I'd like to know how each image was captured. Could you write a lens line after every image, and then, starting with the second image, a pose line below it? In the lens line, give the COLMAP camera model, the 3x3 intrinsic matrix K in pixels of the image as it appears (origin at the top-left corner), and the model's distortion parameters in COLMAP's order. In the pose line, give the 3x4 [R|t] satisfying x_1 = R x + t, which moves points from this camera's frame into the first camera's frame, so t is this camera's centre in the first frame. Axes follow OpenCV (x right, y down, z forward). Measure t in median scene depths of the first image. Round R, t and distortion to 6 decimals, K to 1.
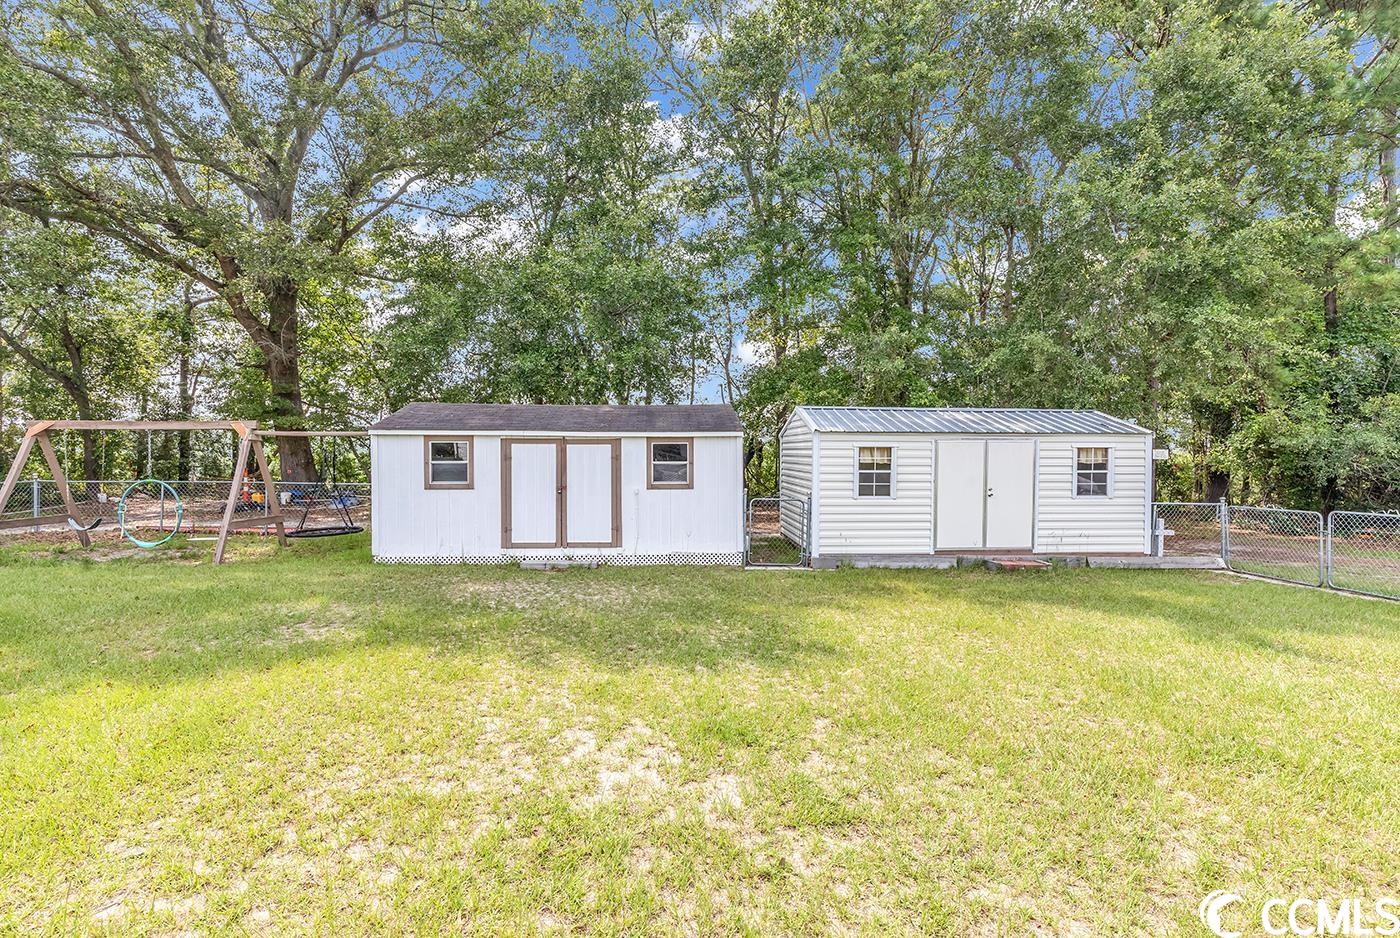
lens RADIAL K [[630.6, 0, 703.1], [0, 630.6, 475.5], [0, 0, 1]] dist [0.001886, 0.000550]
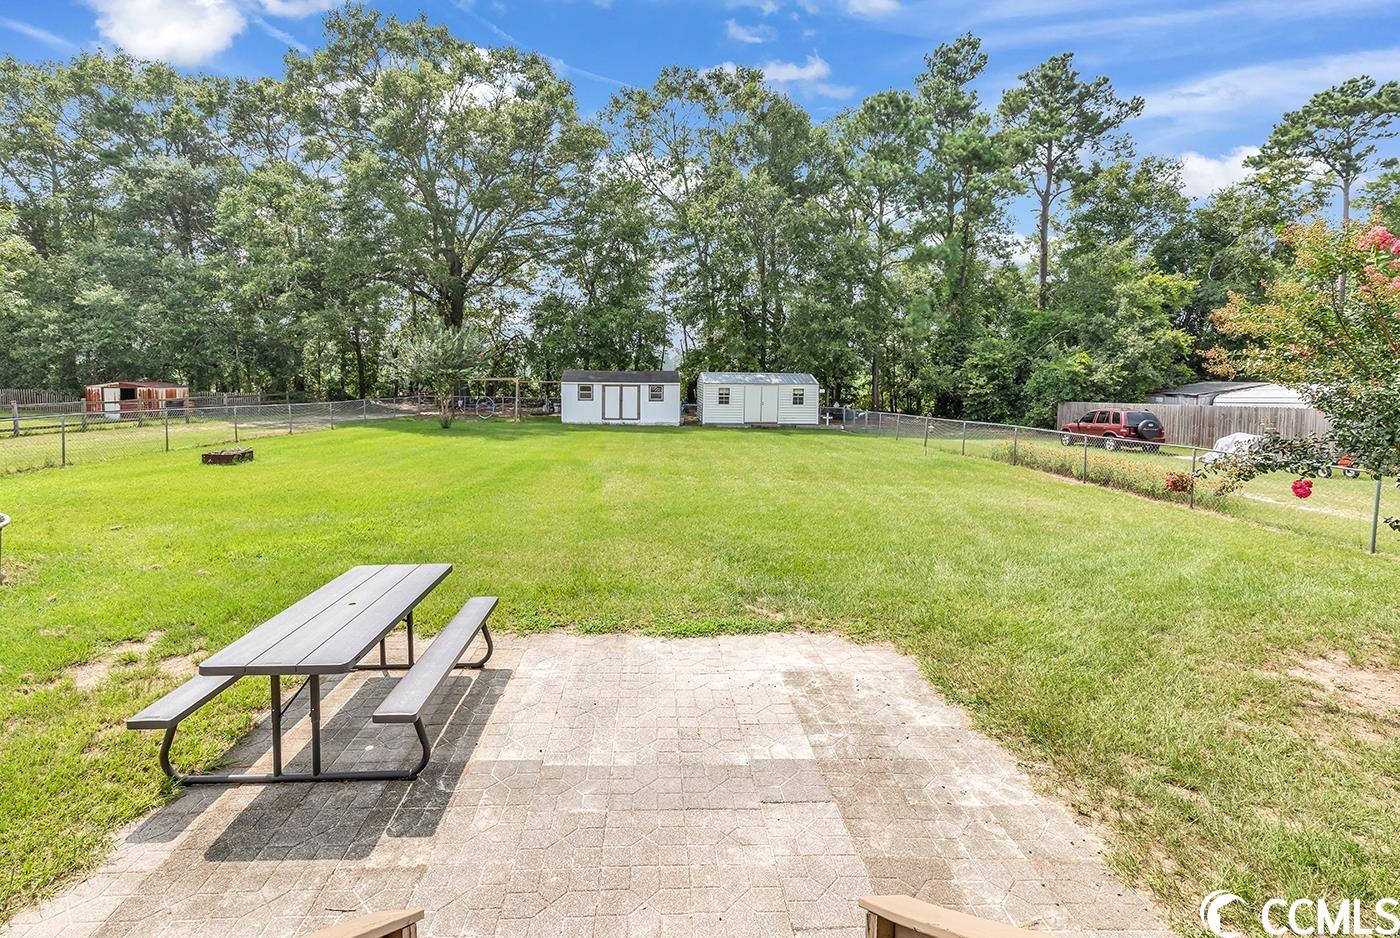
lens RADIAL K [[645.8, 0, 664.2], [0, 645.8, 411.5], [0, 0, 1]] dist [0.001352, 0.000354]
pose [[0.999951, 0.009149, -0.003859, -0.000375], [-0.009079, 0.999800, 0.017844, 0.014382], [0.004021, -0.017808, 0.999833, -2.098595]]
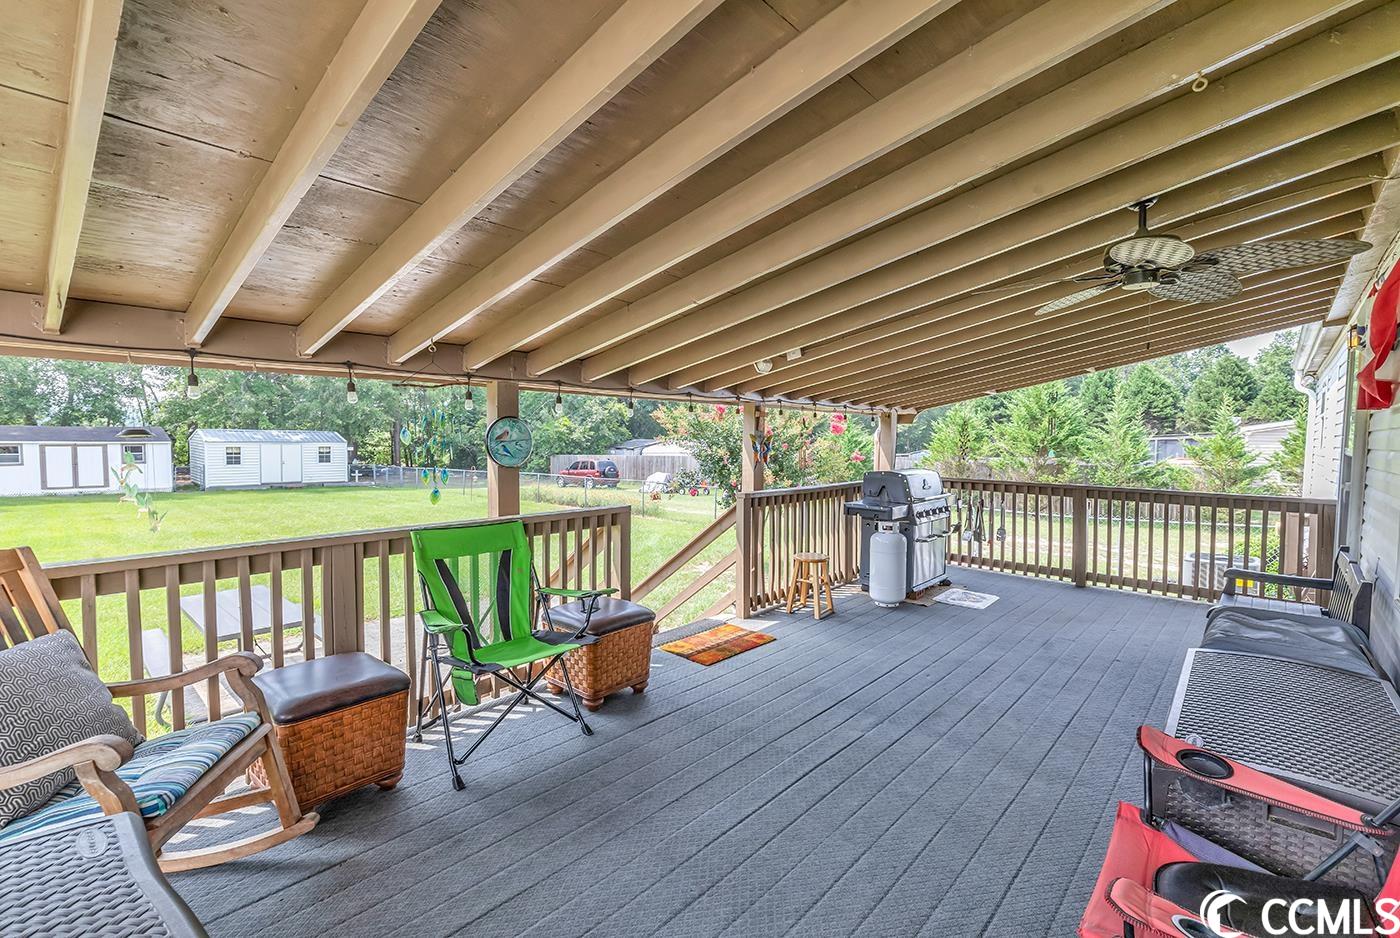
lens RADIAL K [[630.6, 0, 703.1], [0, 630.6, 475.5], [0, 0, 1]] dist [0.001886, 0.000550]
pose [[0.689126, -0.034676, 0.723812, -0.311743], [0.014360, 0.999312, 0.034202, 0.014486], [-0.724499, -0.013176, 0.689149, -2.388214]]
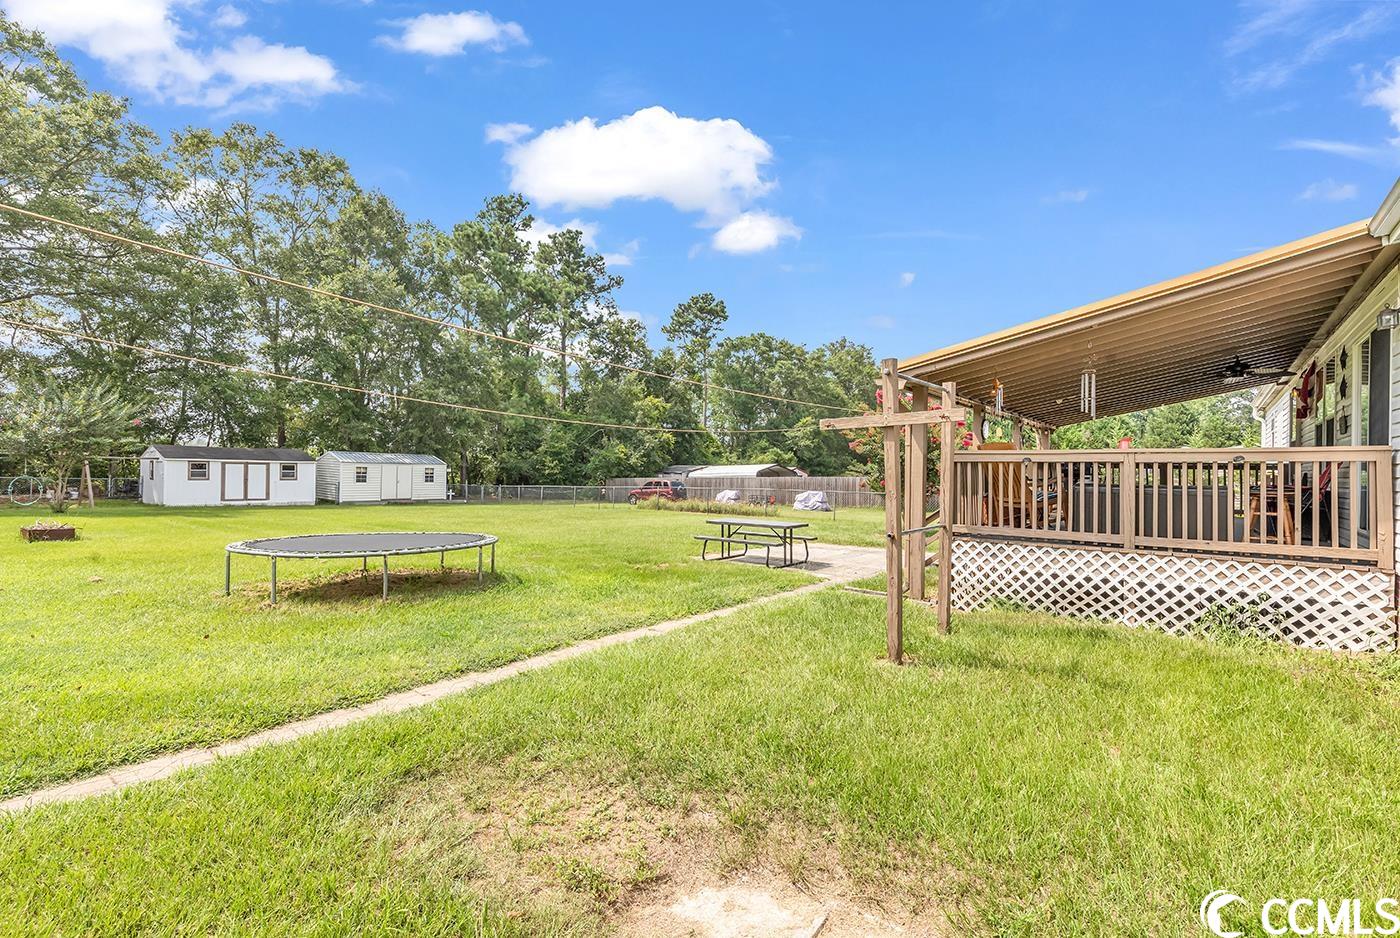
lens RADIAL K [[630.6, 0, 703.1], [0, 630.6, 475.5], [0, 0, 1]] dist [0.001886, 0.000550]
pose [[0.642608, 0.006393, 0.766169, -1.046867], [0.013368, 0.999719, -0.019554, 0.081466], [-0.766079, 0.022808, 0.642342, -2.335164]]
